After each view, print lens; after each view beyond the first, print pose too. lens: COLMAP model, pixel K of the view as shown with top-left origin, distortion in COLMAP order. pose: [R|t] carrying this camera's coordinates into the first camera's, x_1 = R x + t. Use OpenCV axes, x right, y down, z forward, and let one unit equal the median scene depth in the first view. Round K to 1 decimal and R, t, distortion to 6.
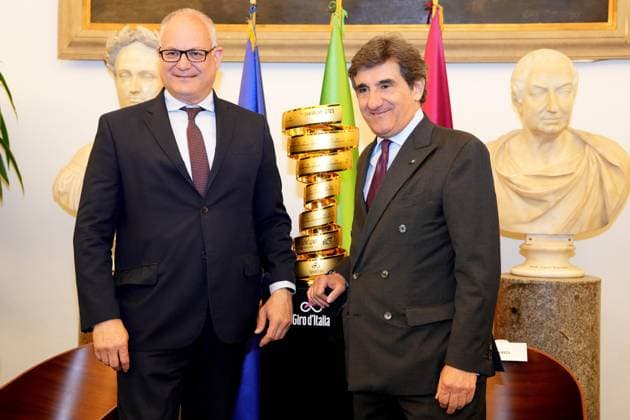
lens RADIAL K [[1010.5, 0, 300.8], [0, 1010.5, 198.5], [0, 0, 1]] dist [0.048402, 0.000000]
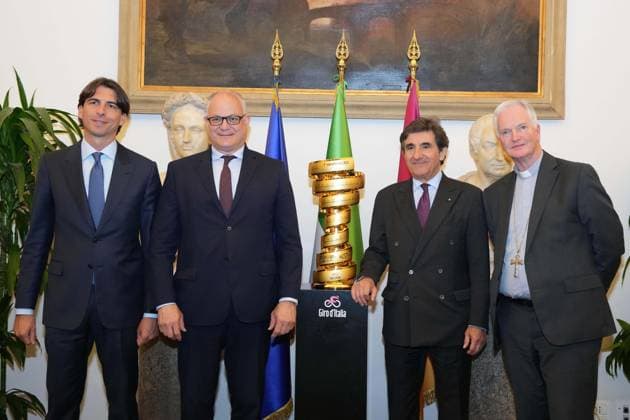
lens RADIAL K [[1010.5, 0, 332.8], [0, 1010.5, 186.3], [0, 0, 1]] dist [0.048402, 0.000000]
pose [[0.995141, 0.000425, 0.098459, -0.104816], [0.001474, 0.999814, -0.019208, -0.022365], [-0.098449, 0.019260, 0.994956, -0.321222]]
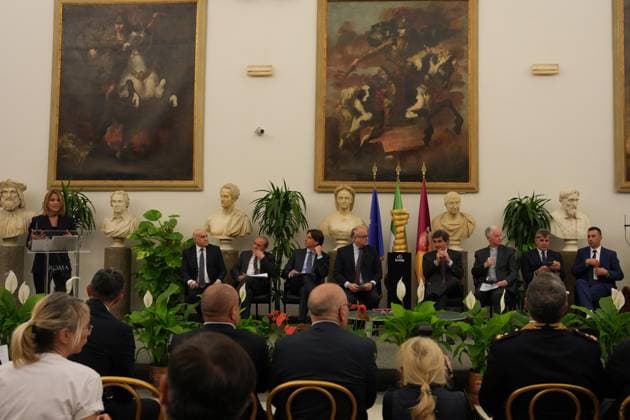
lens RADIAL K [[801.9, 0, 327.8], [0, 801.9, 175.7], [0, 0, 1]] dist [-0.032300, 0.000000]
pose [[0.995714, -0.002727, 0.092445, -0.491508], [0.008811, 0.997816, -0.065471, -0.011689], [-0.092064, 0.066005, 0.993563, -1.902567]]
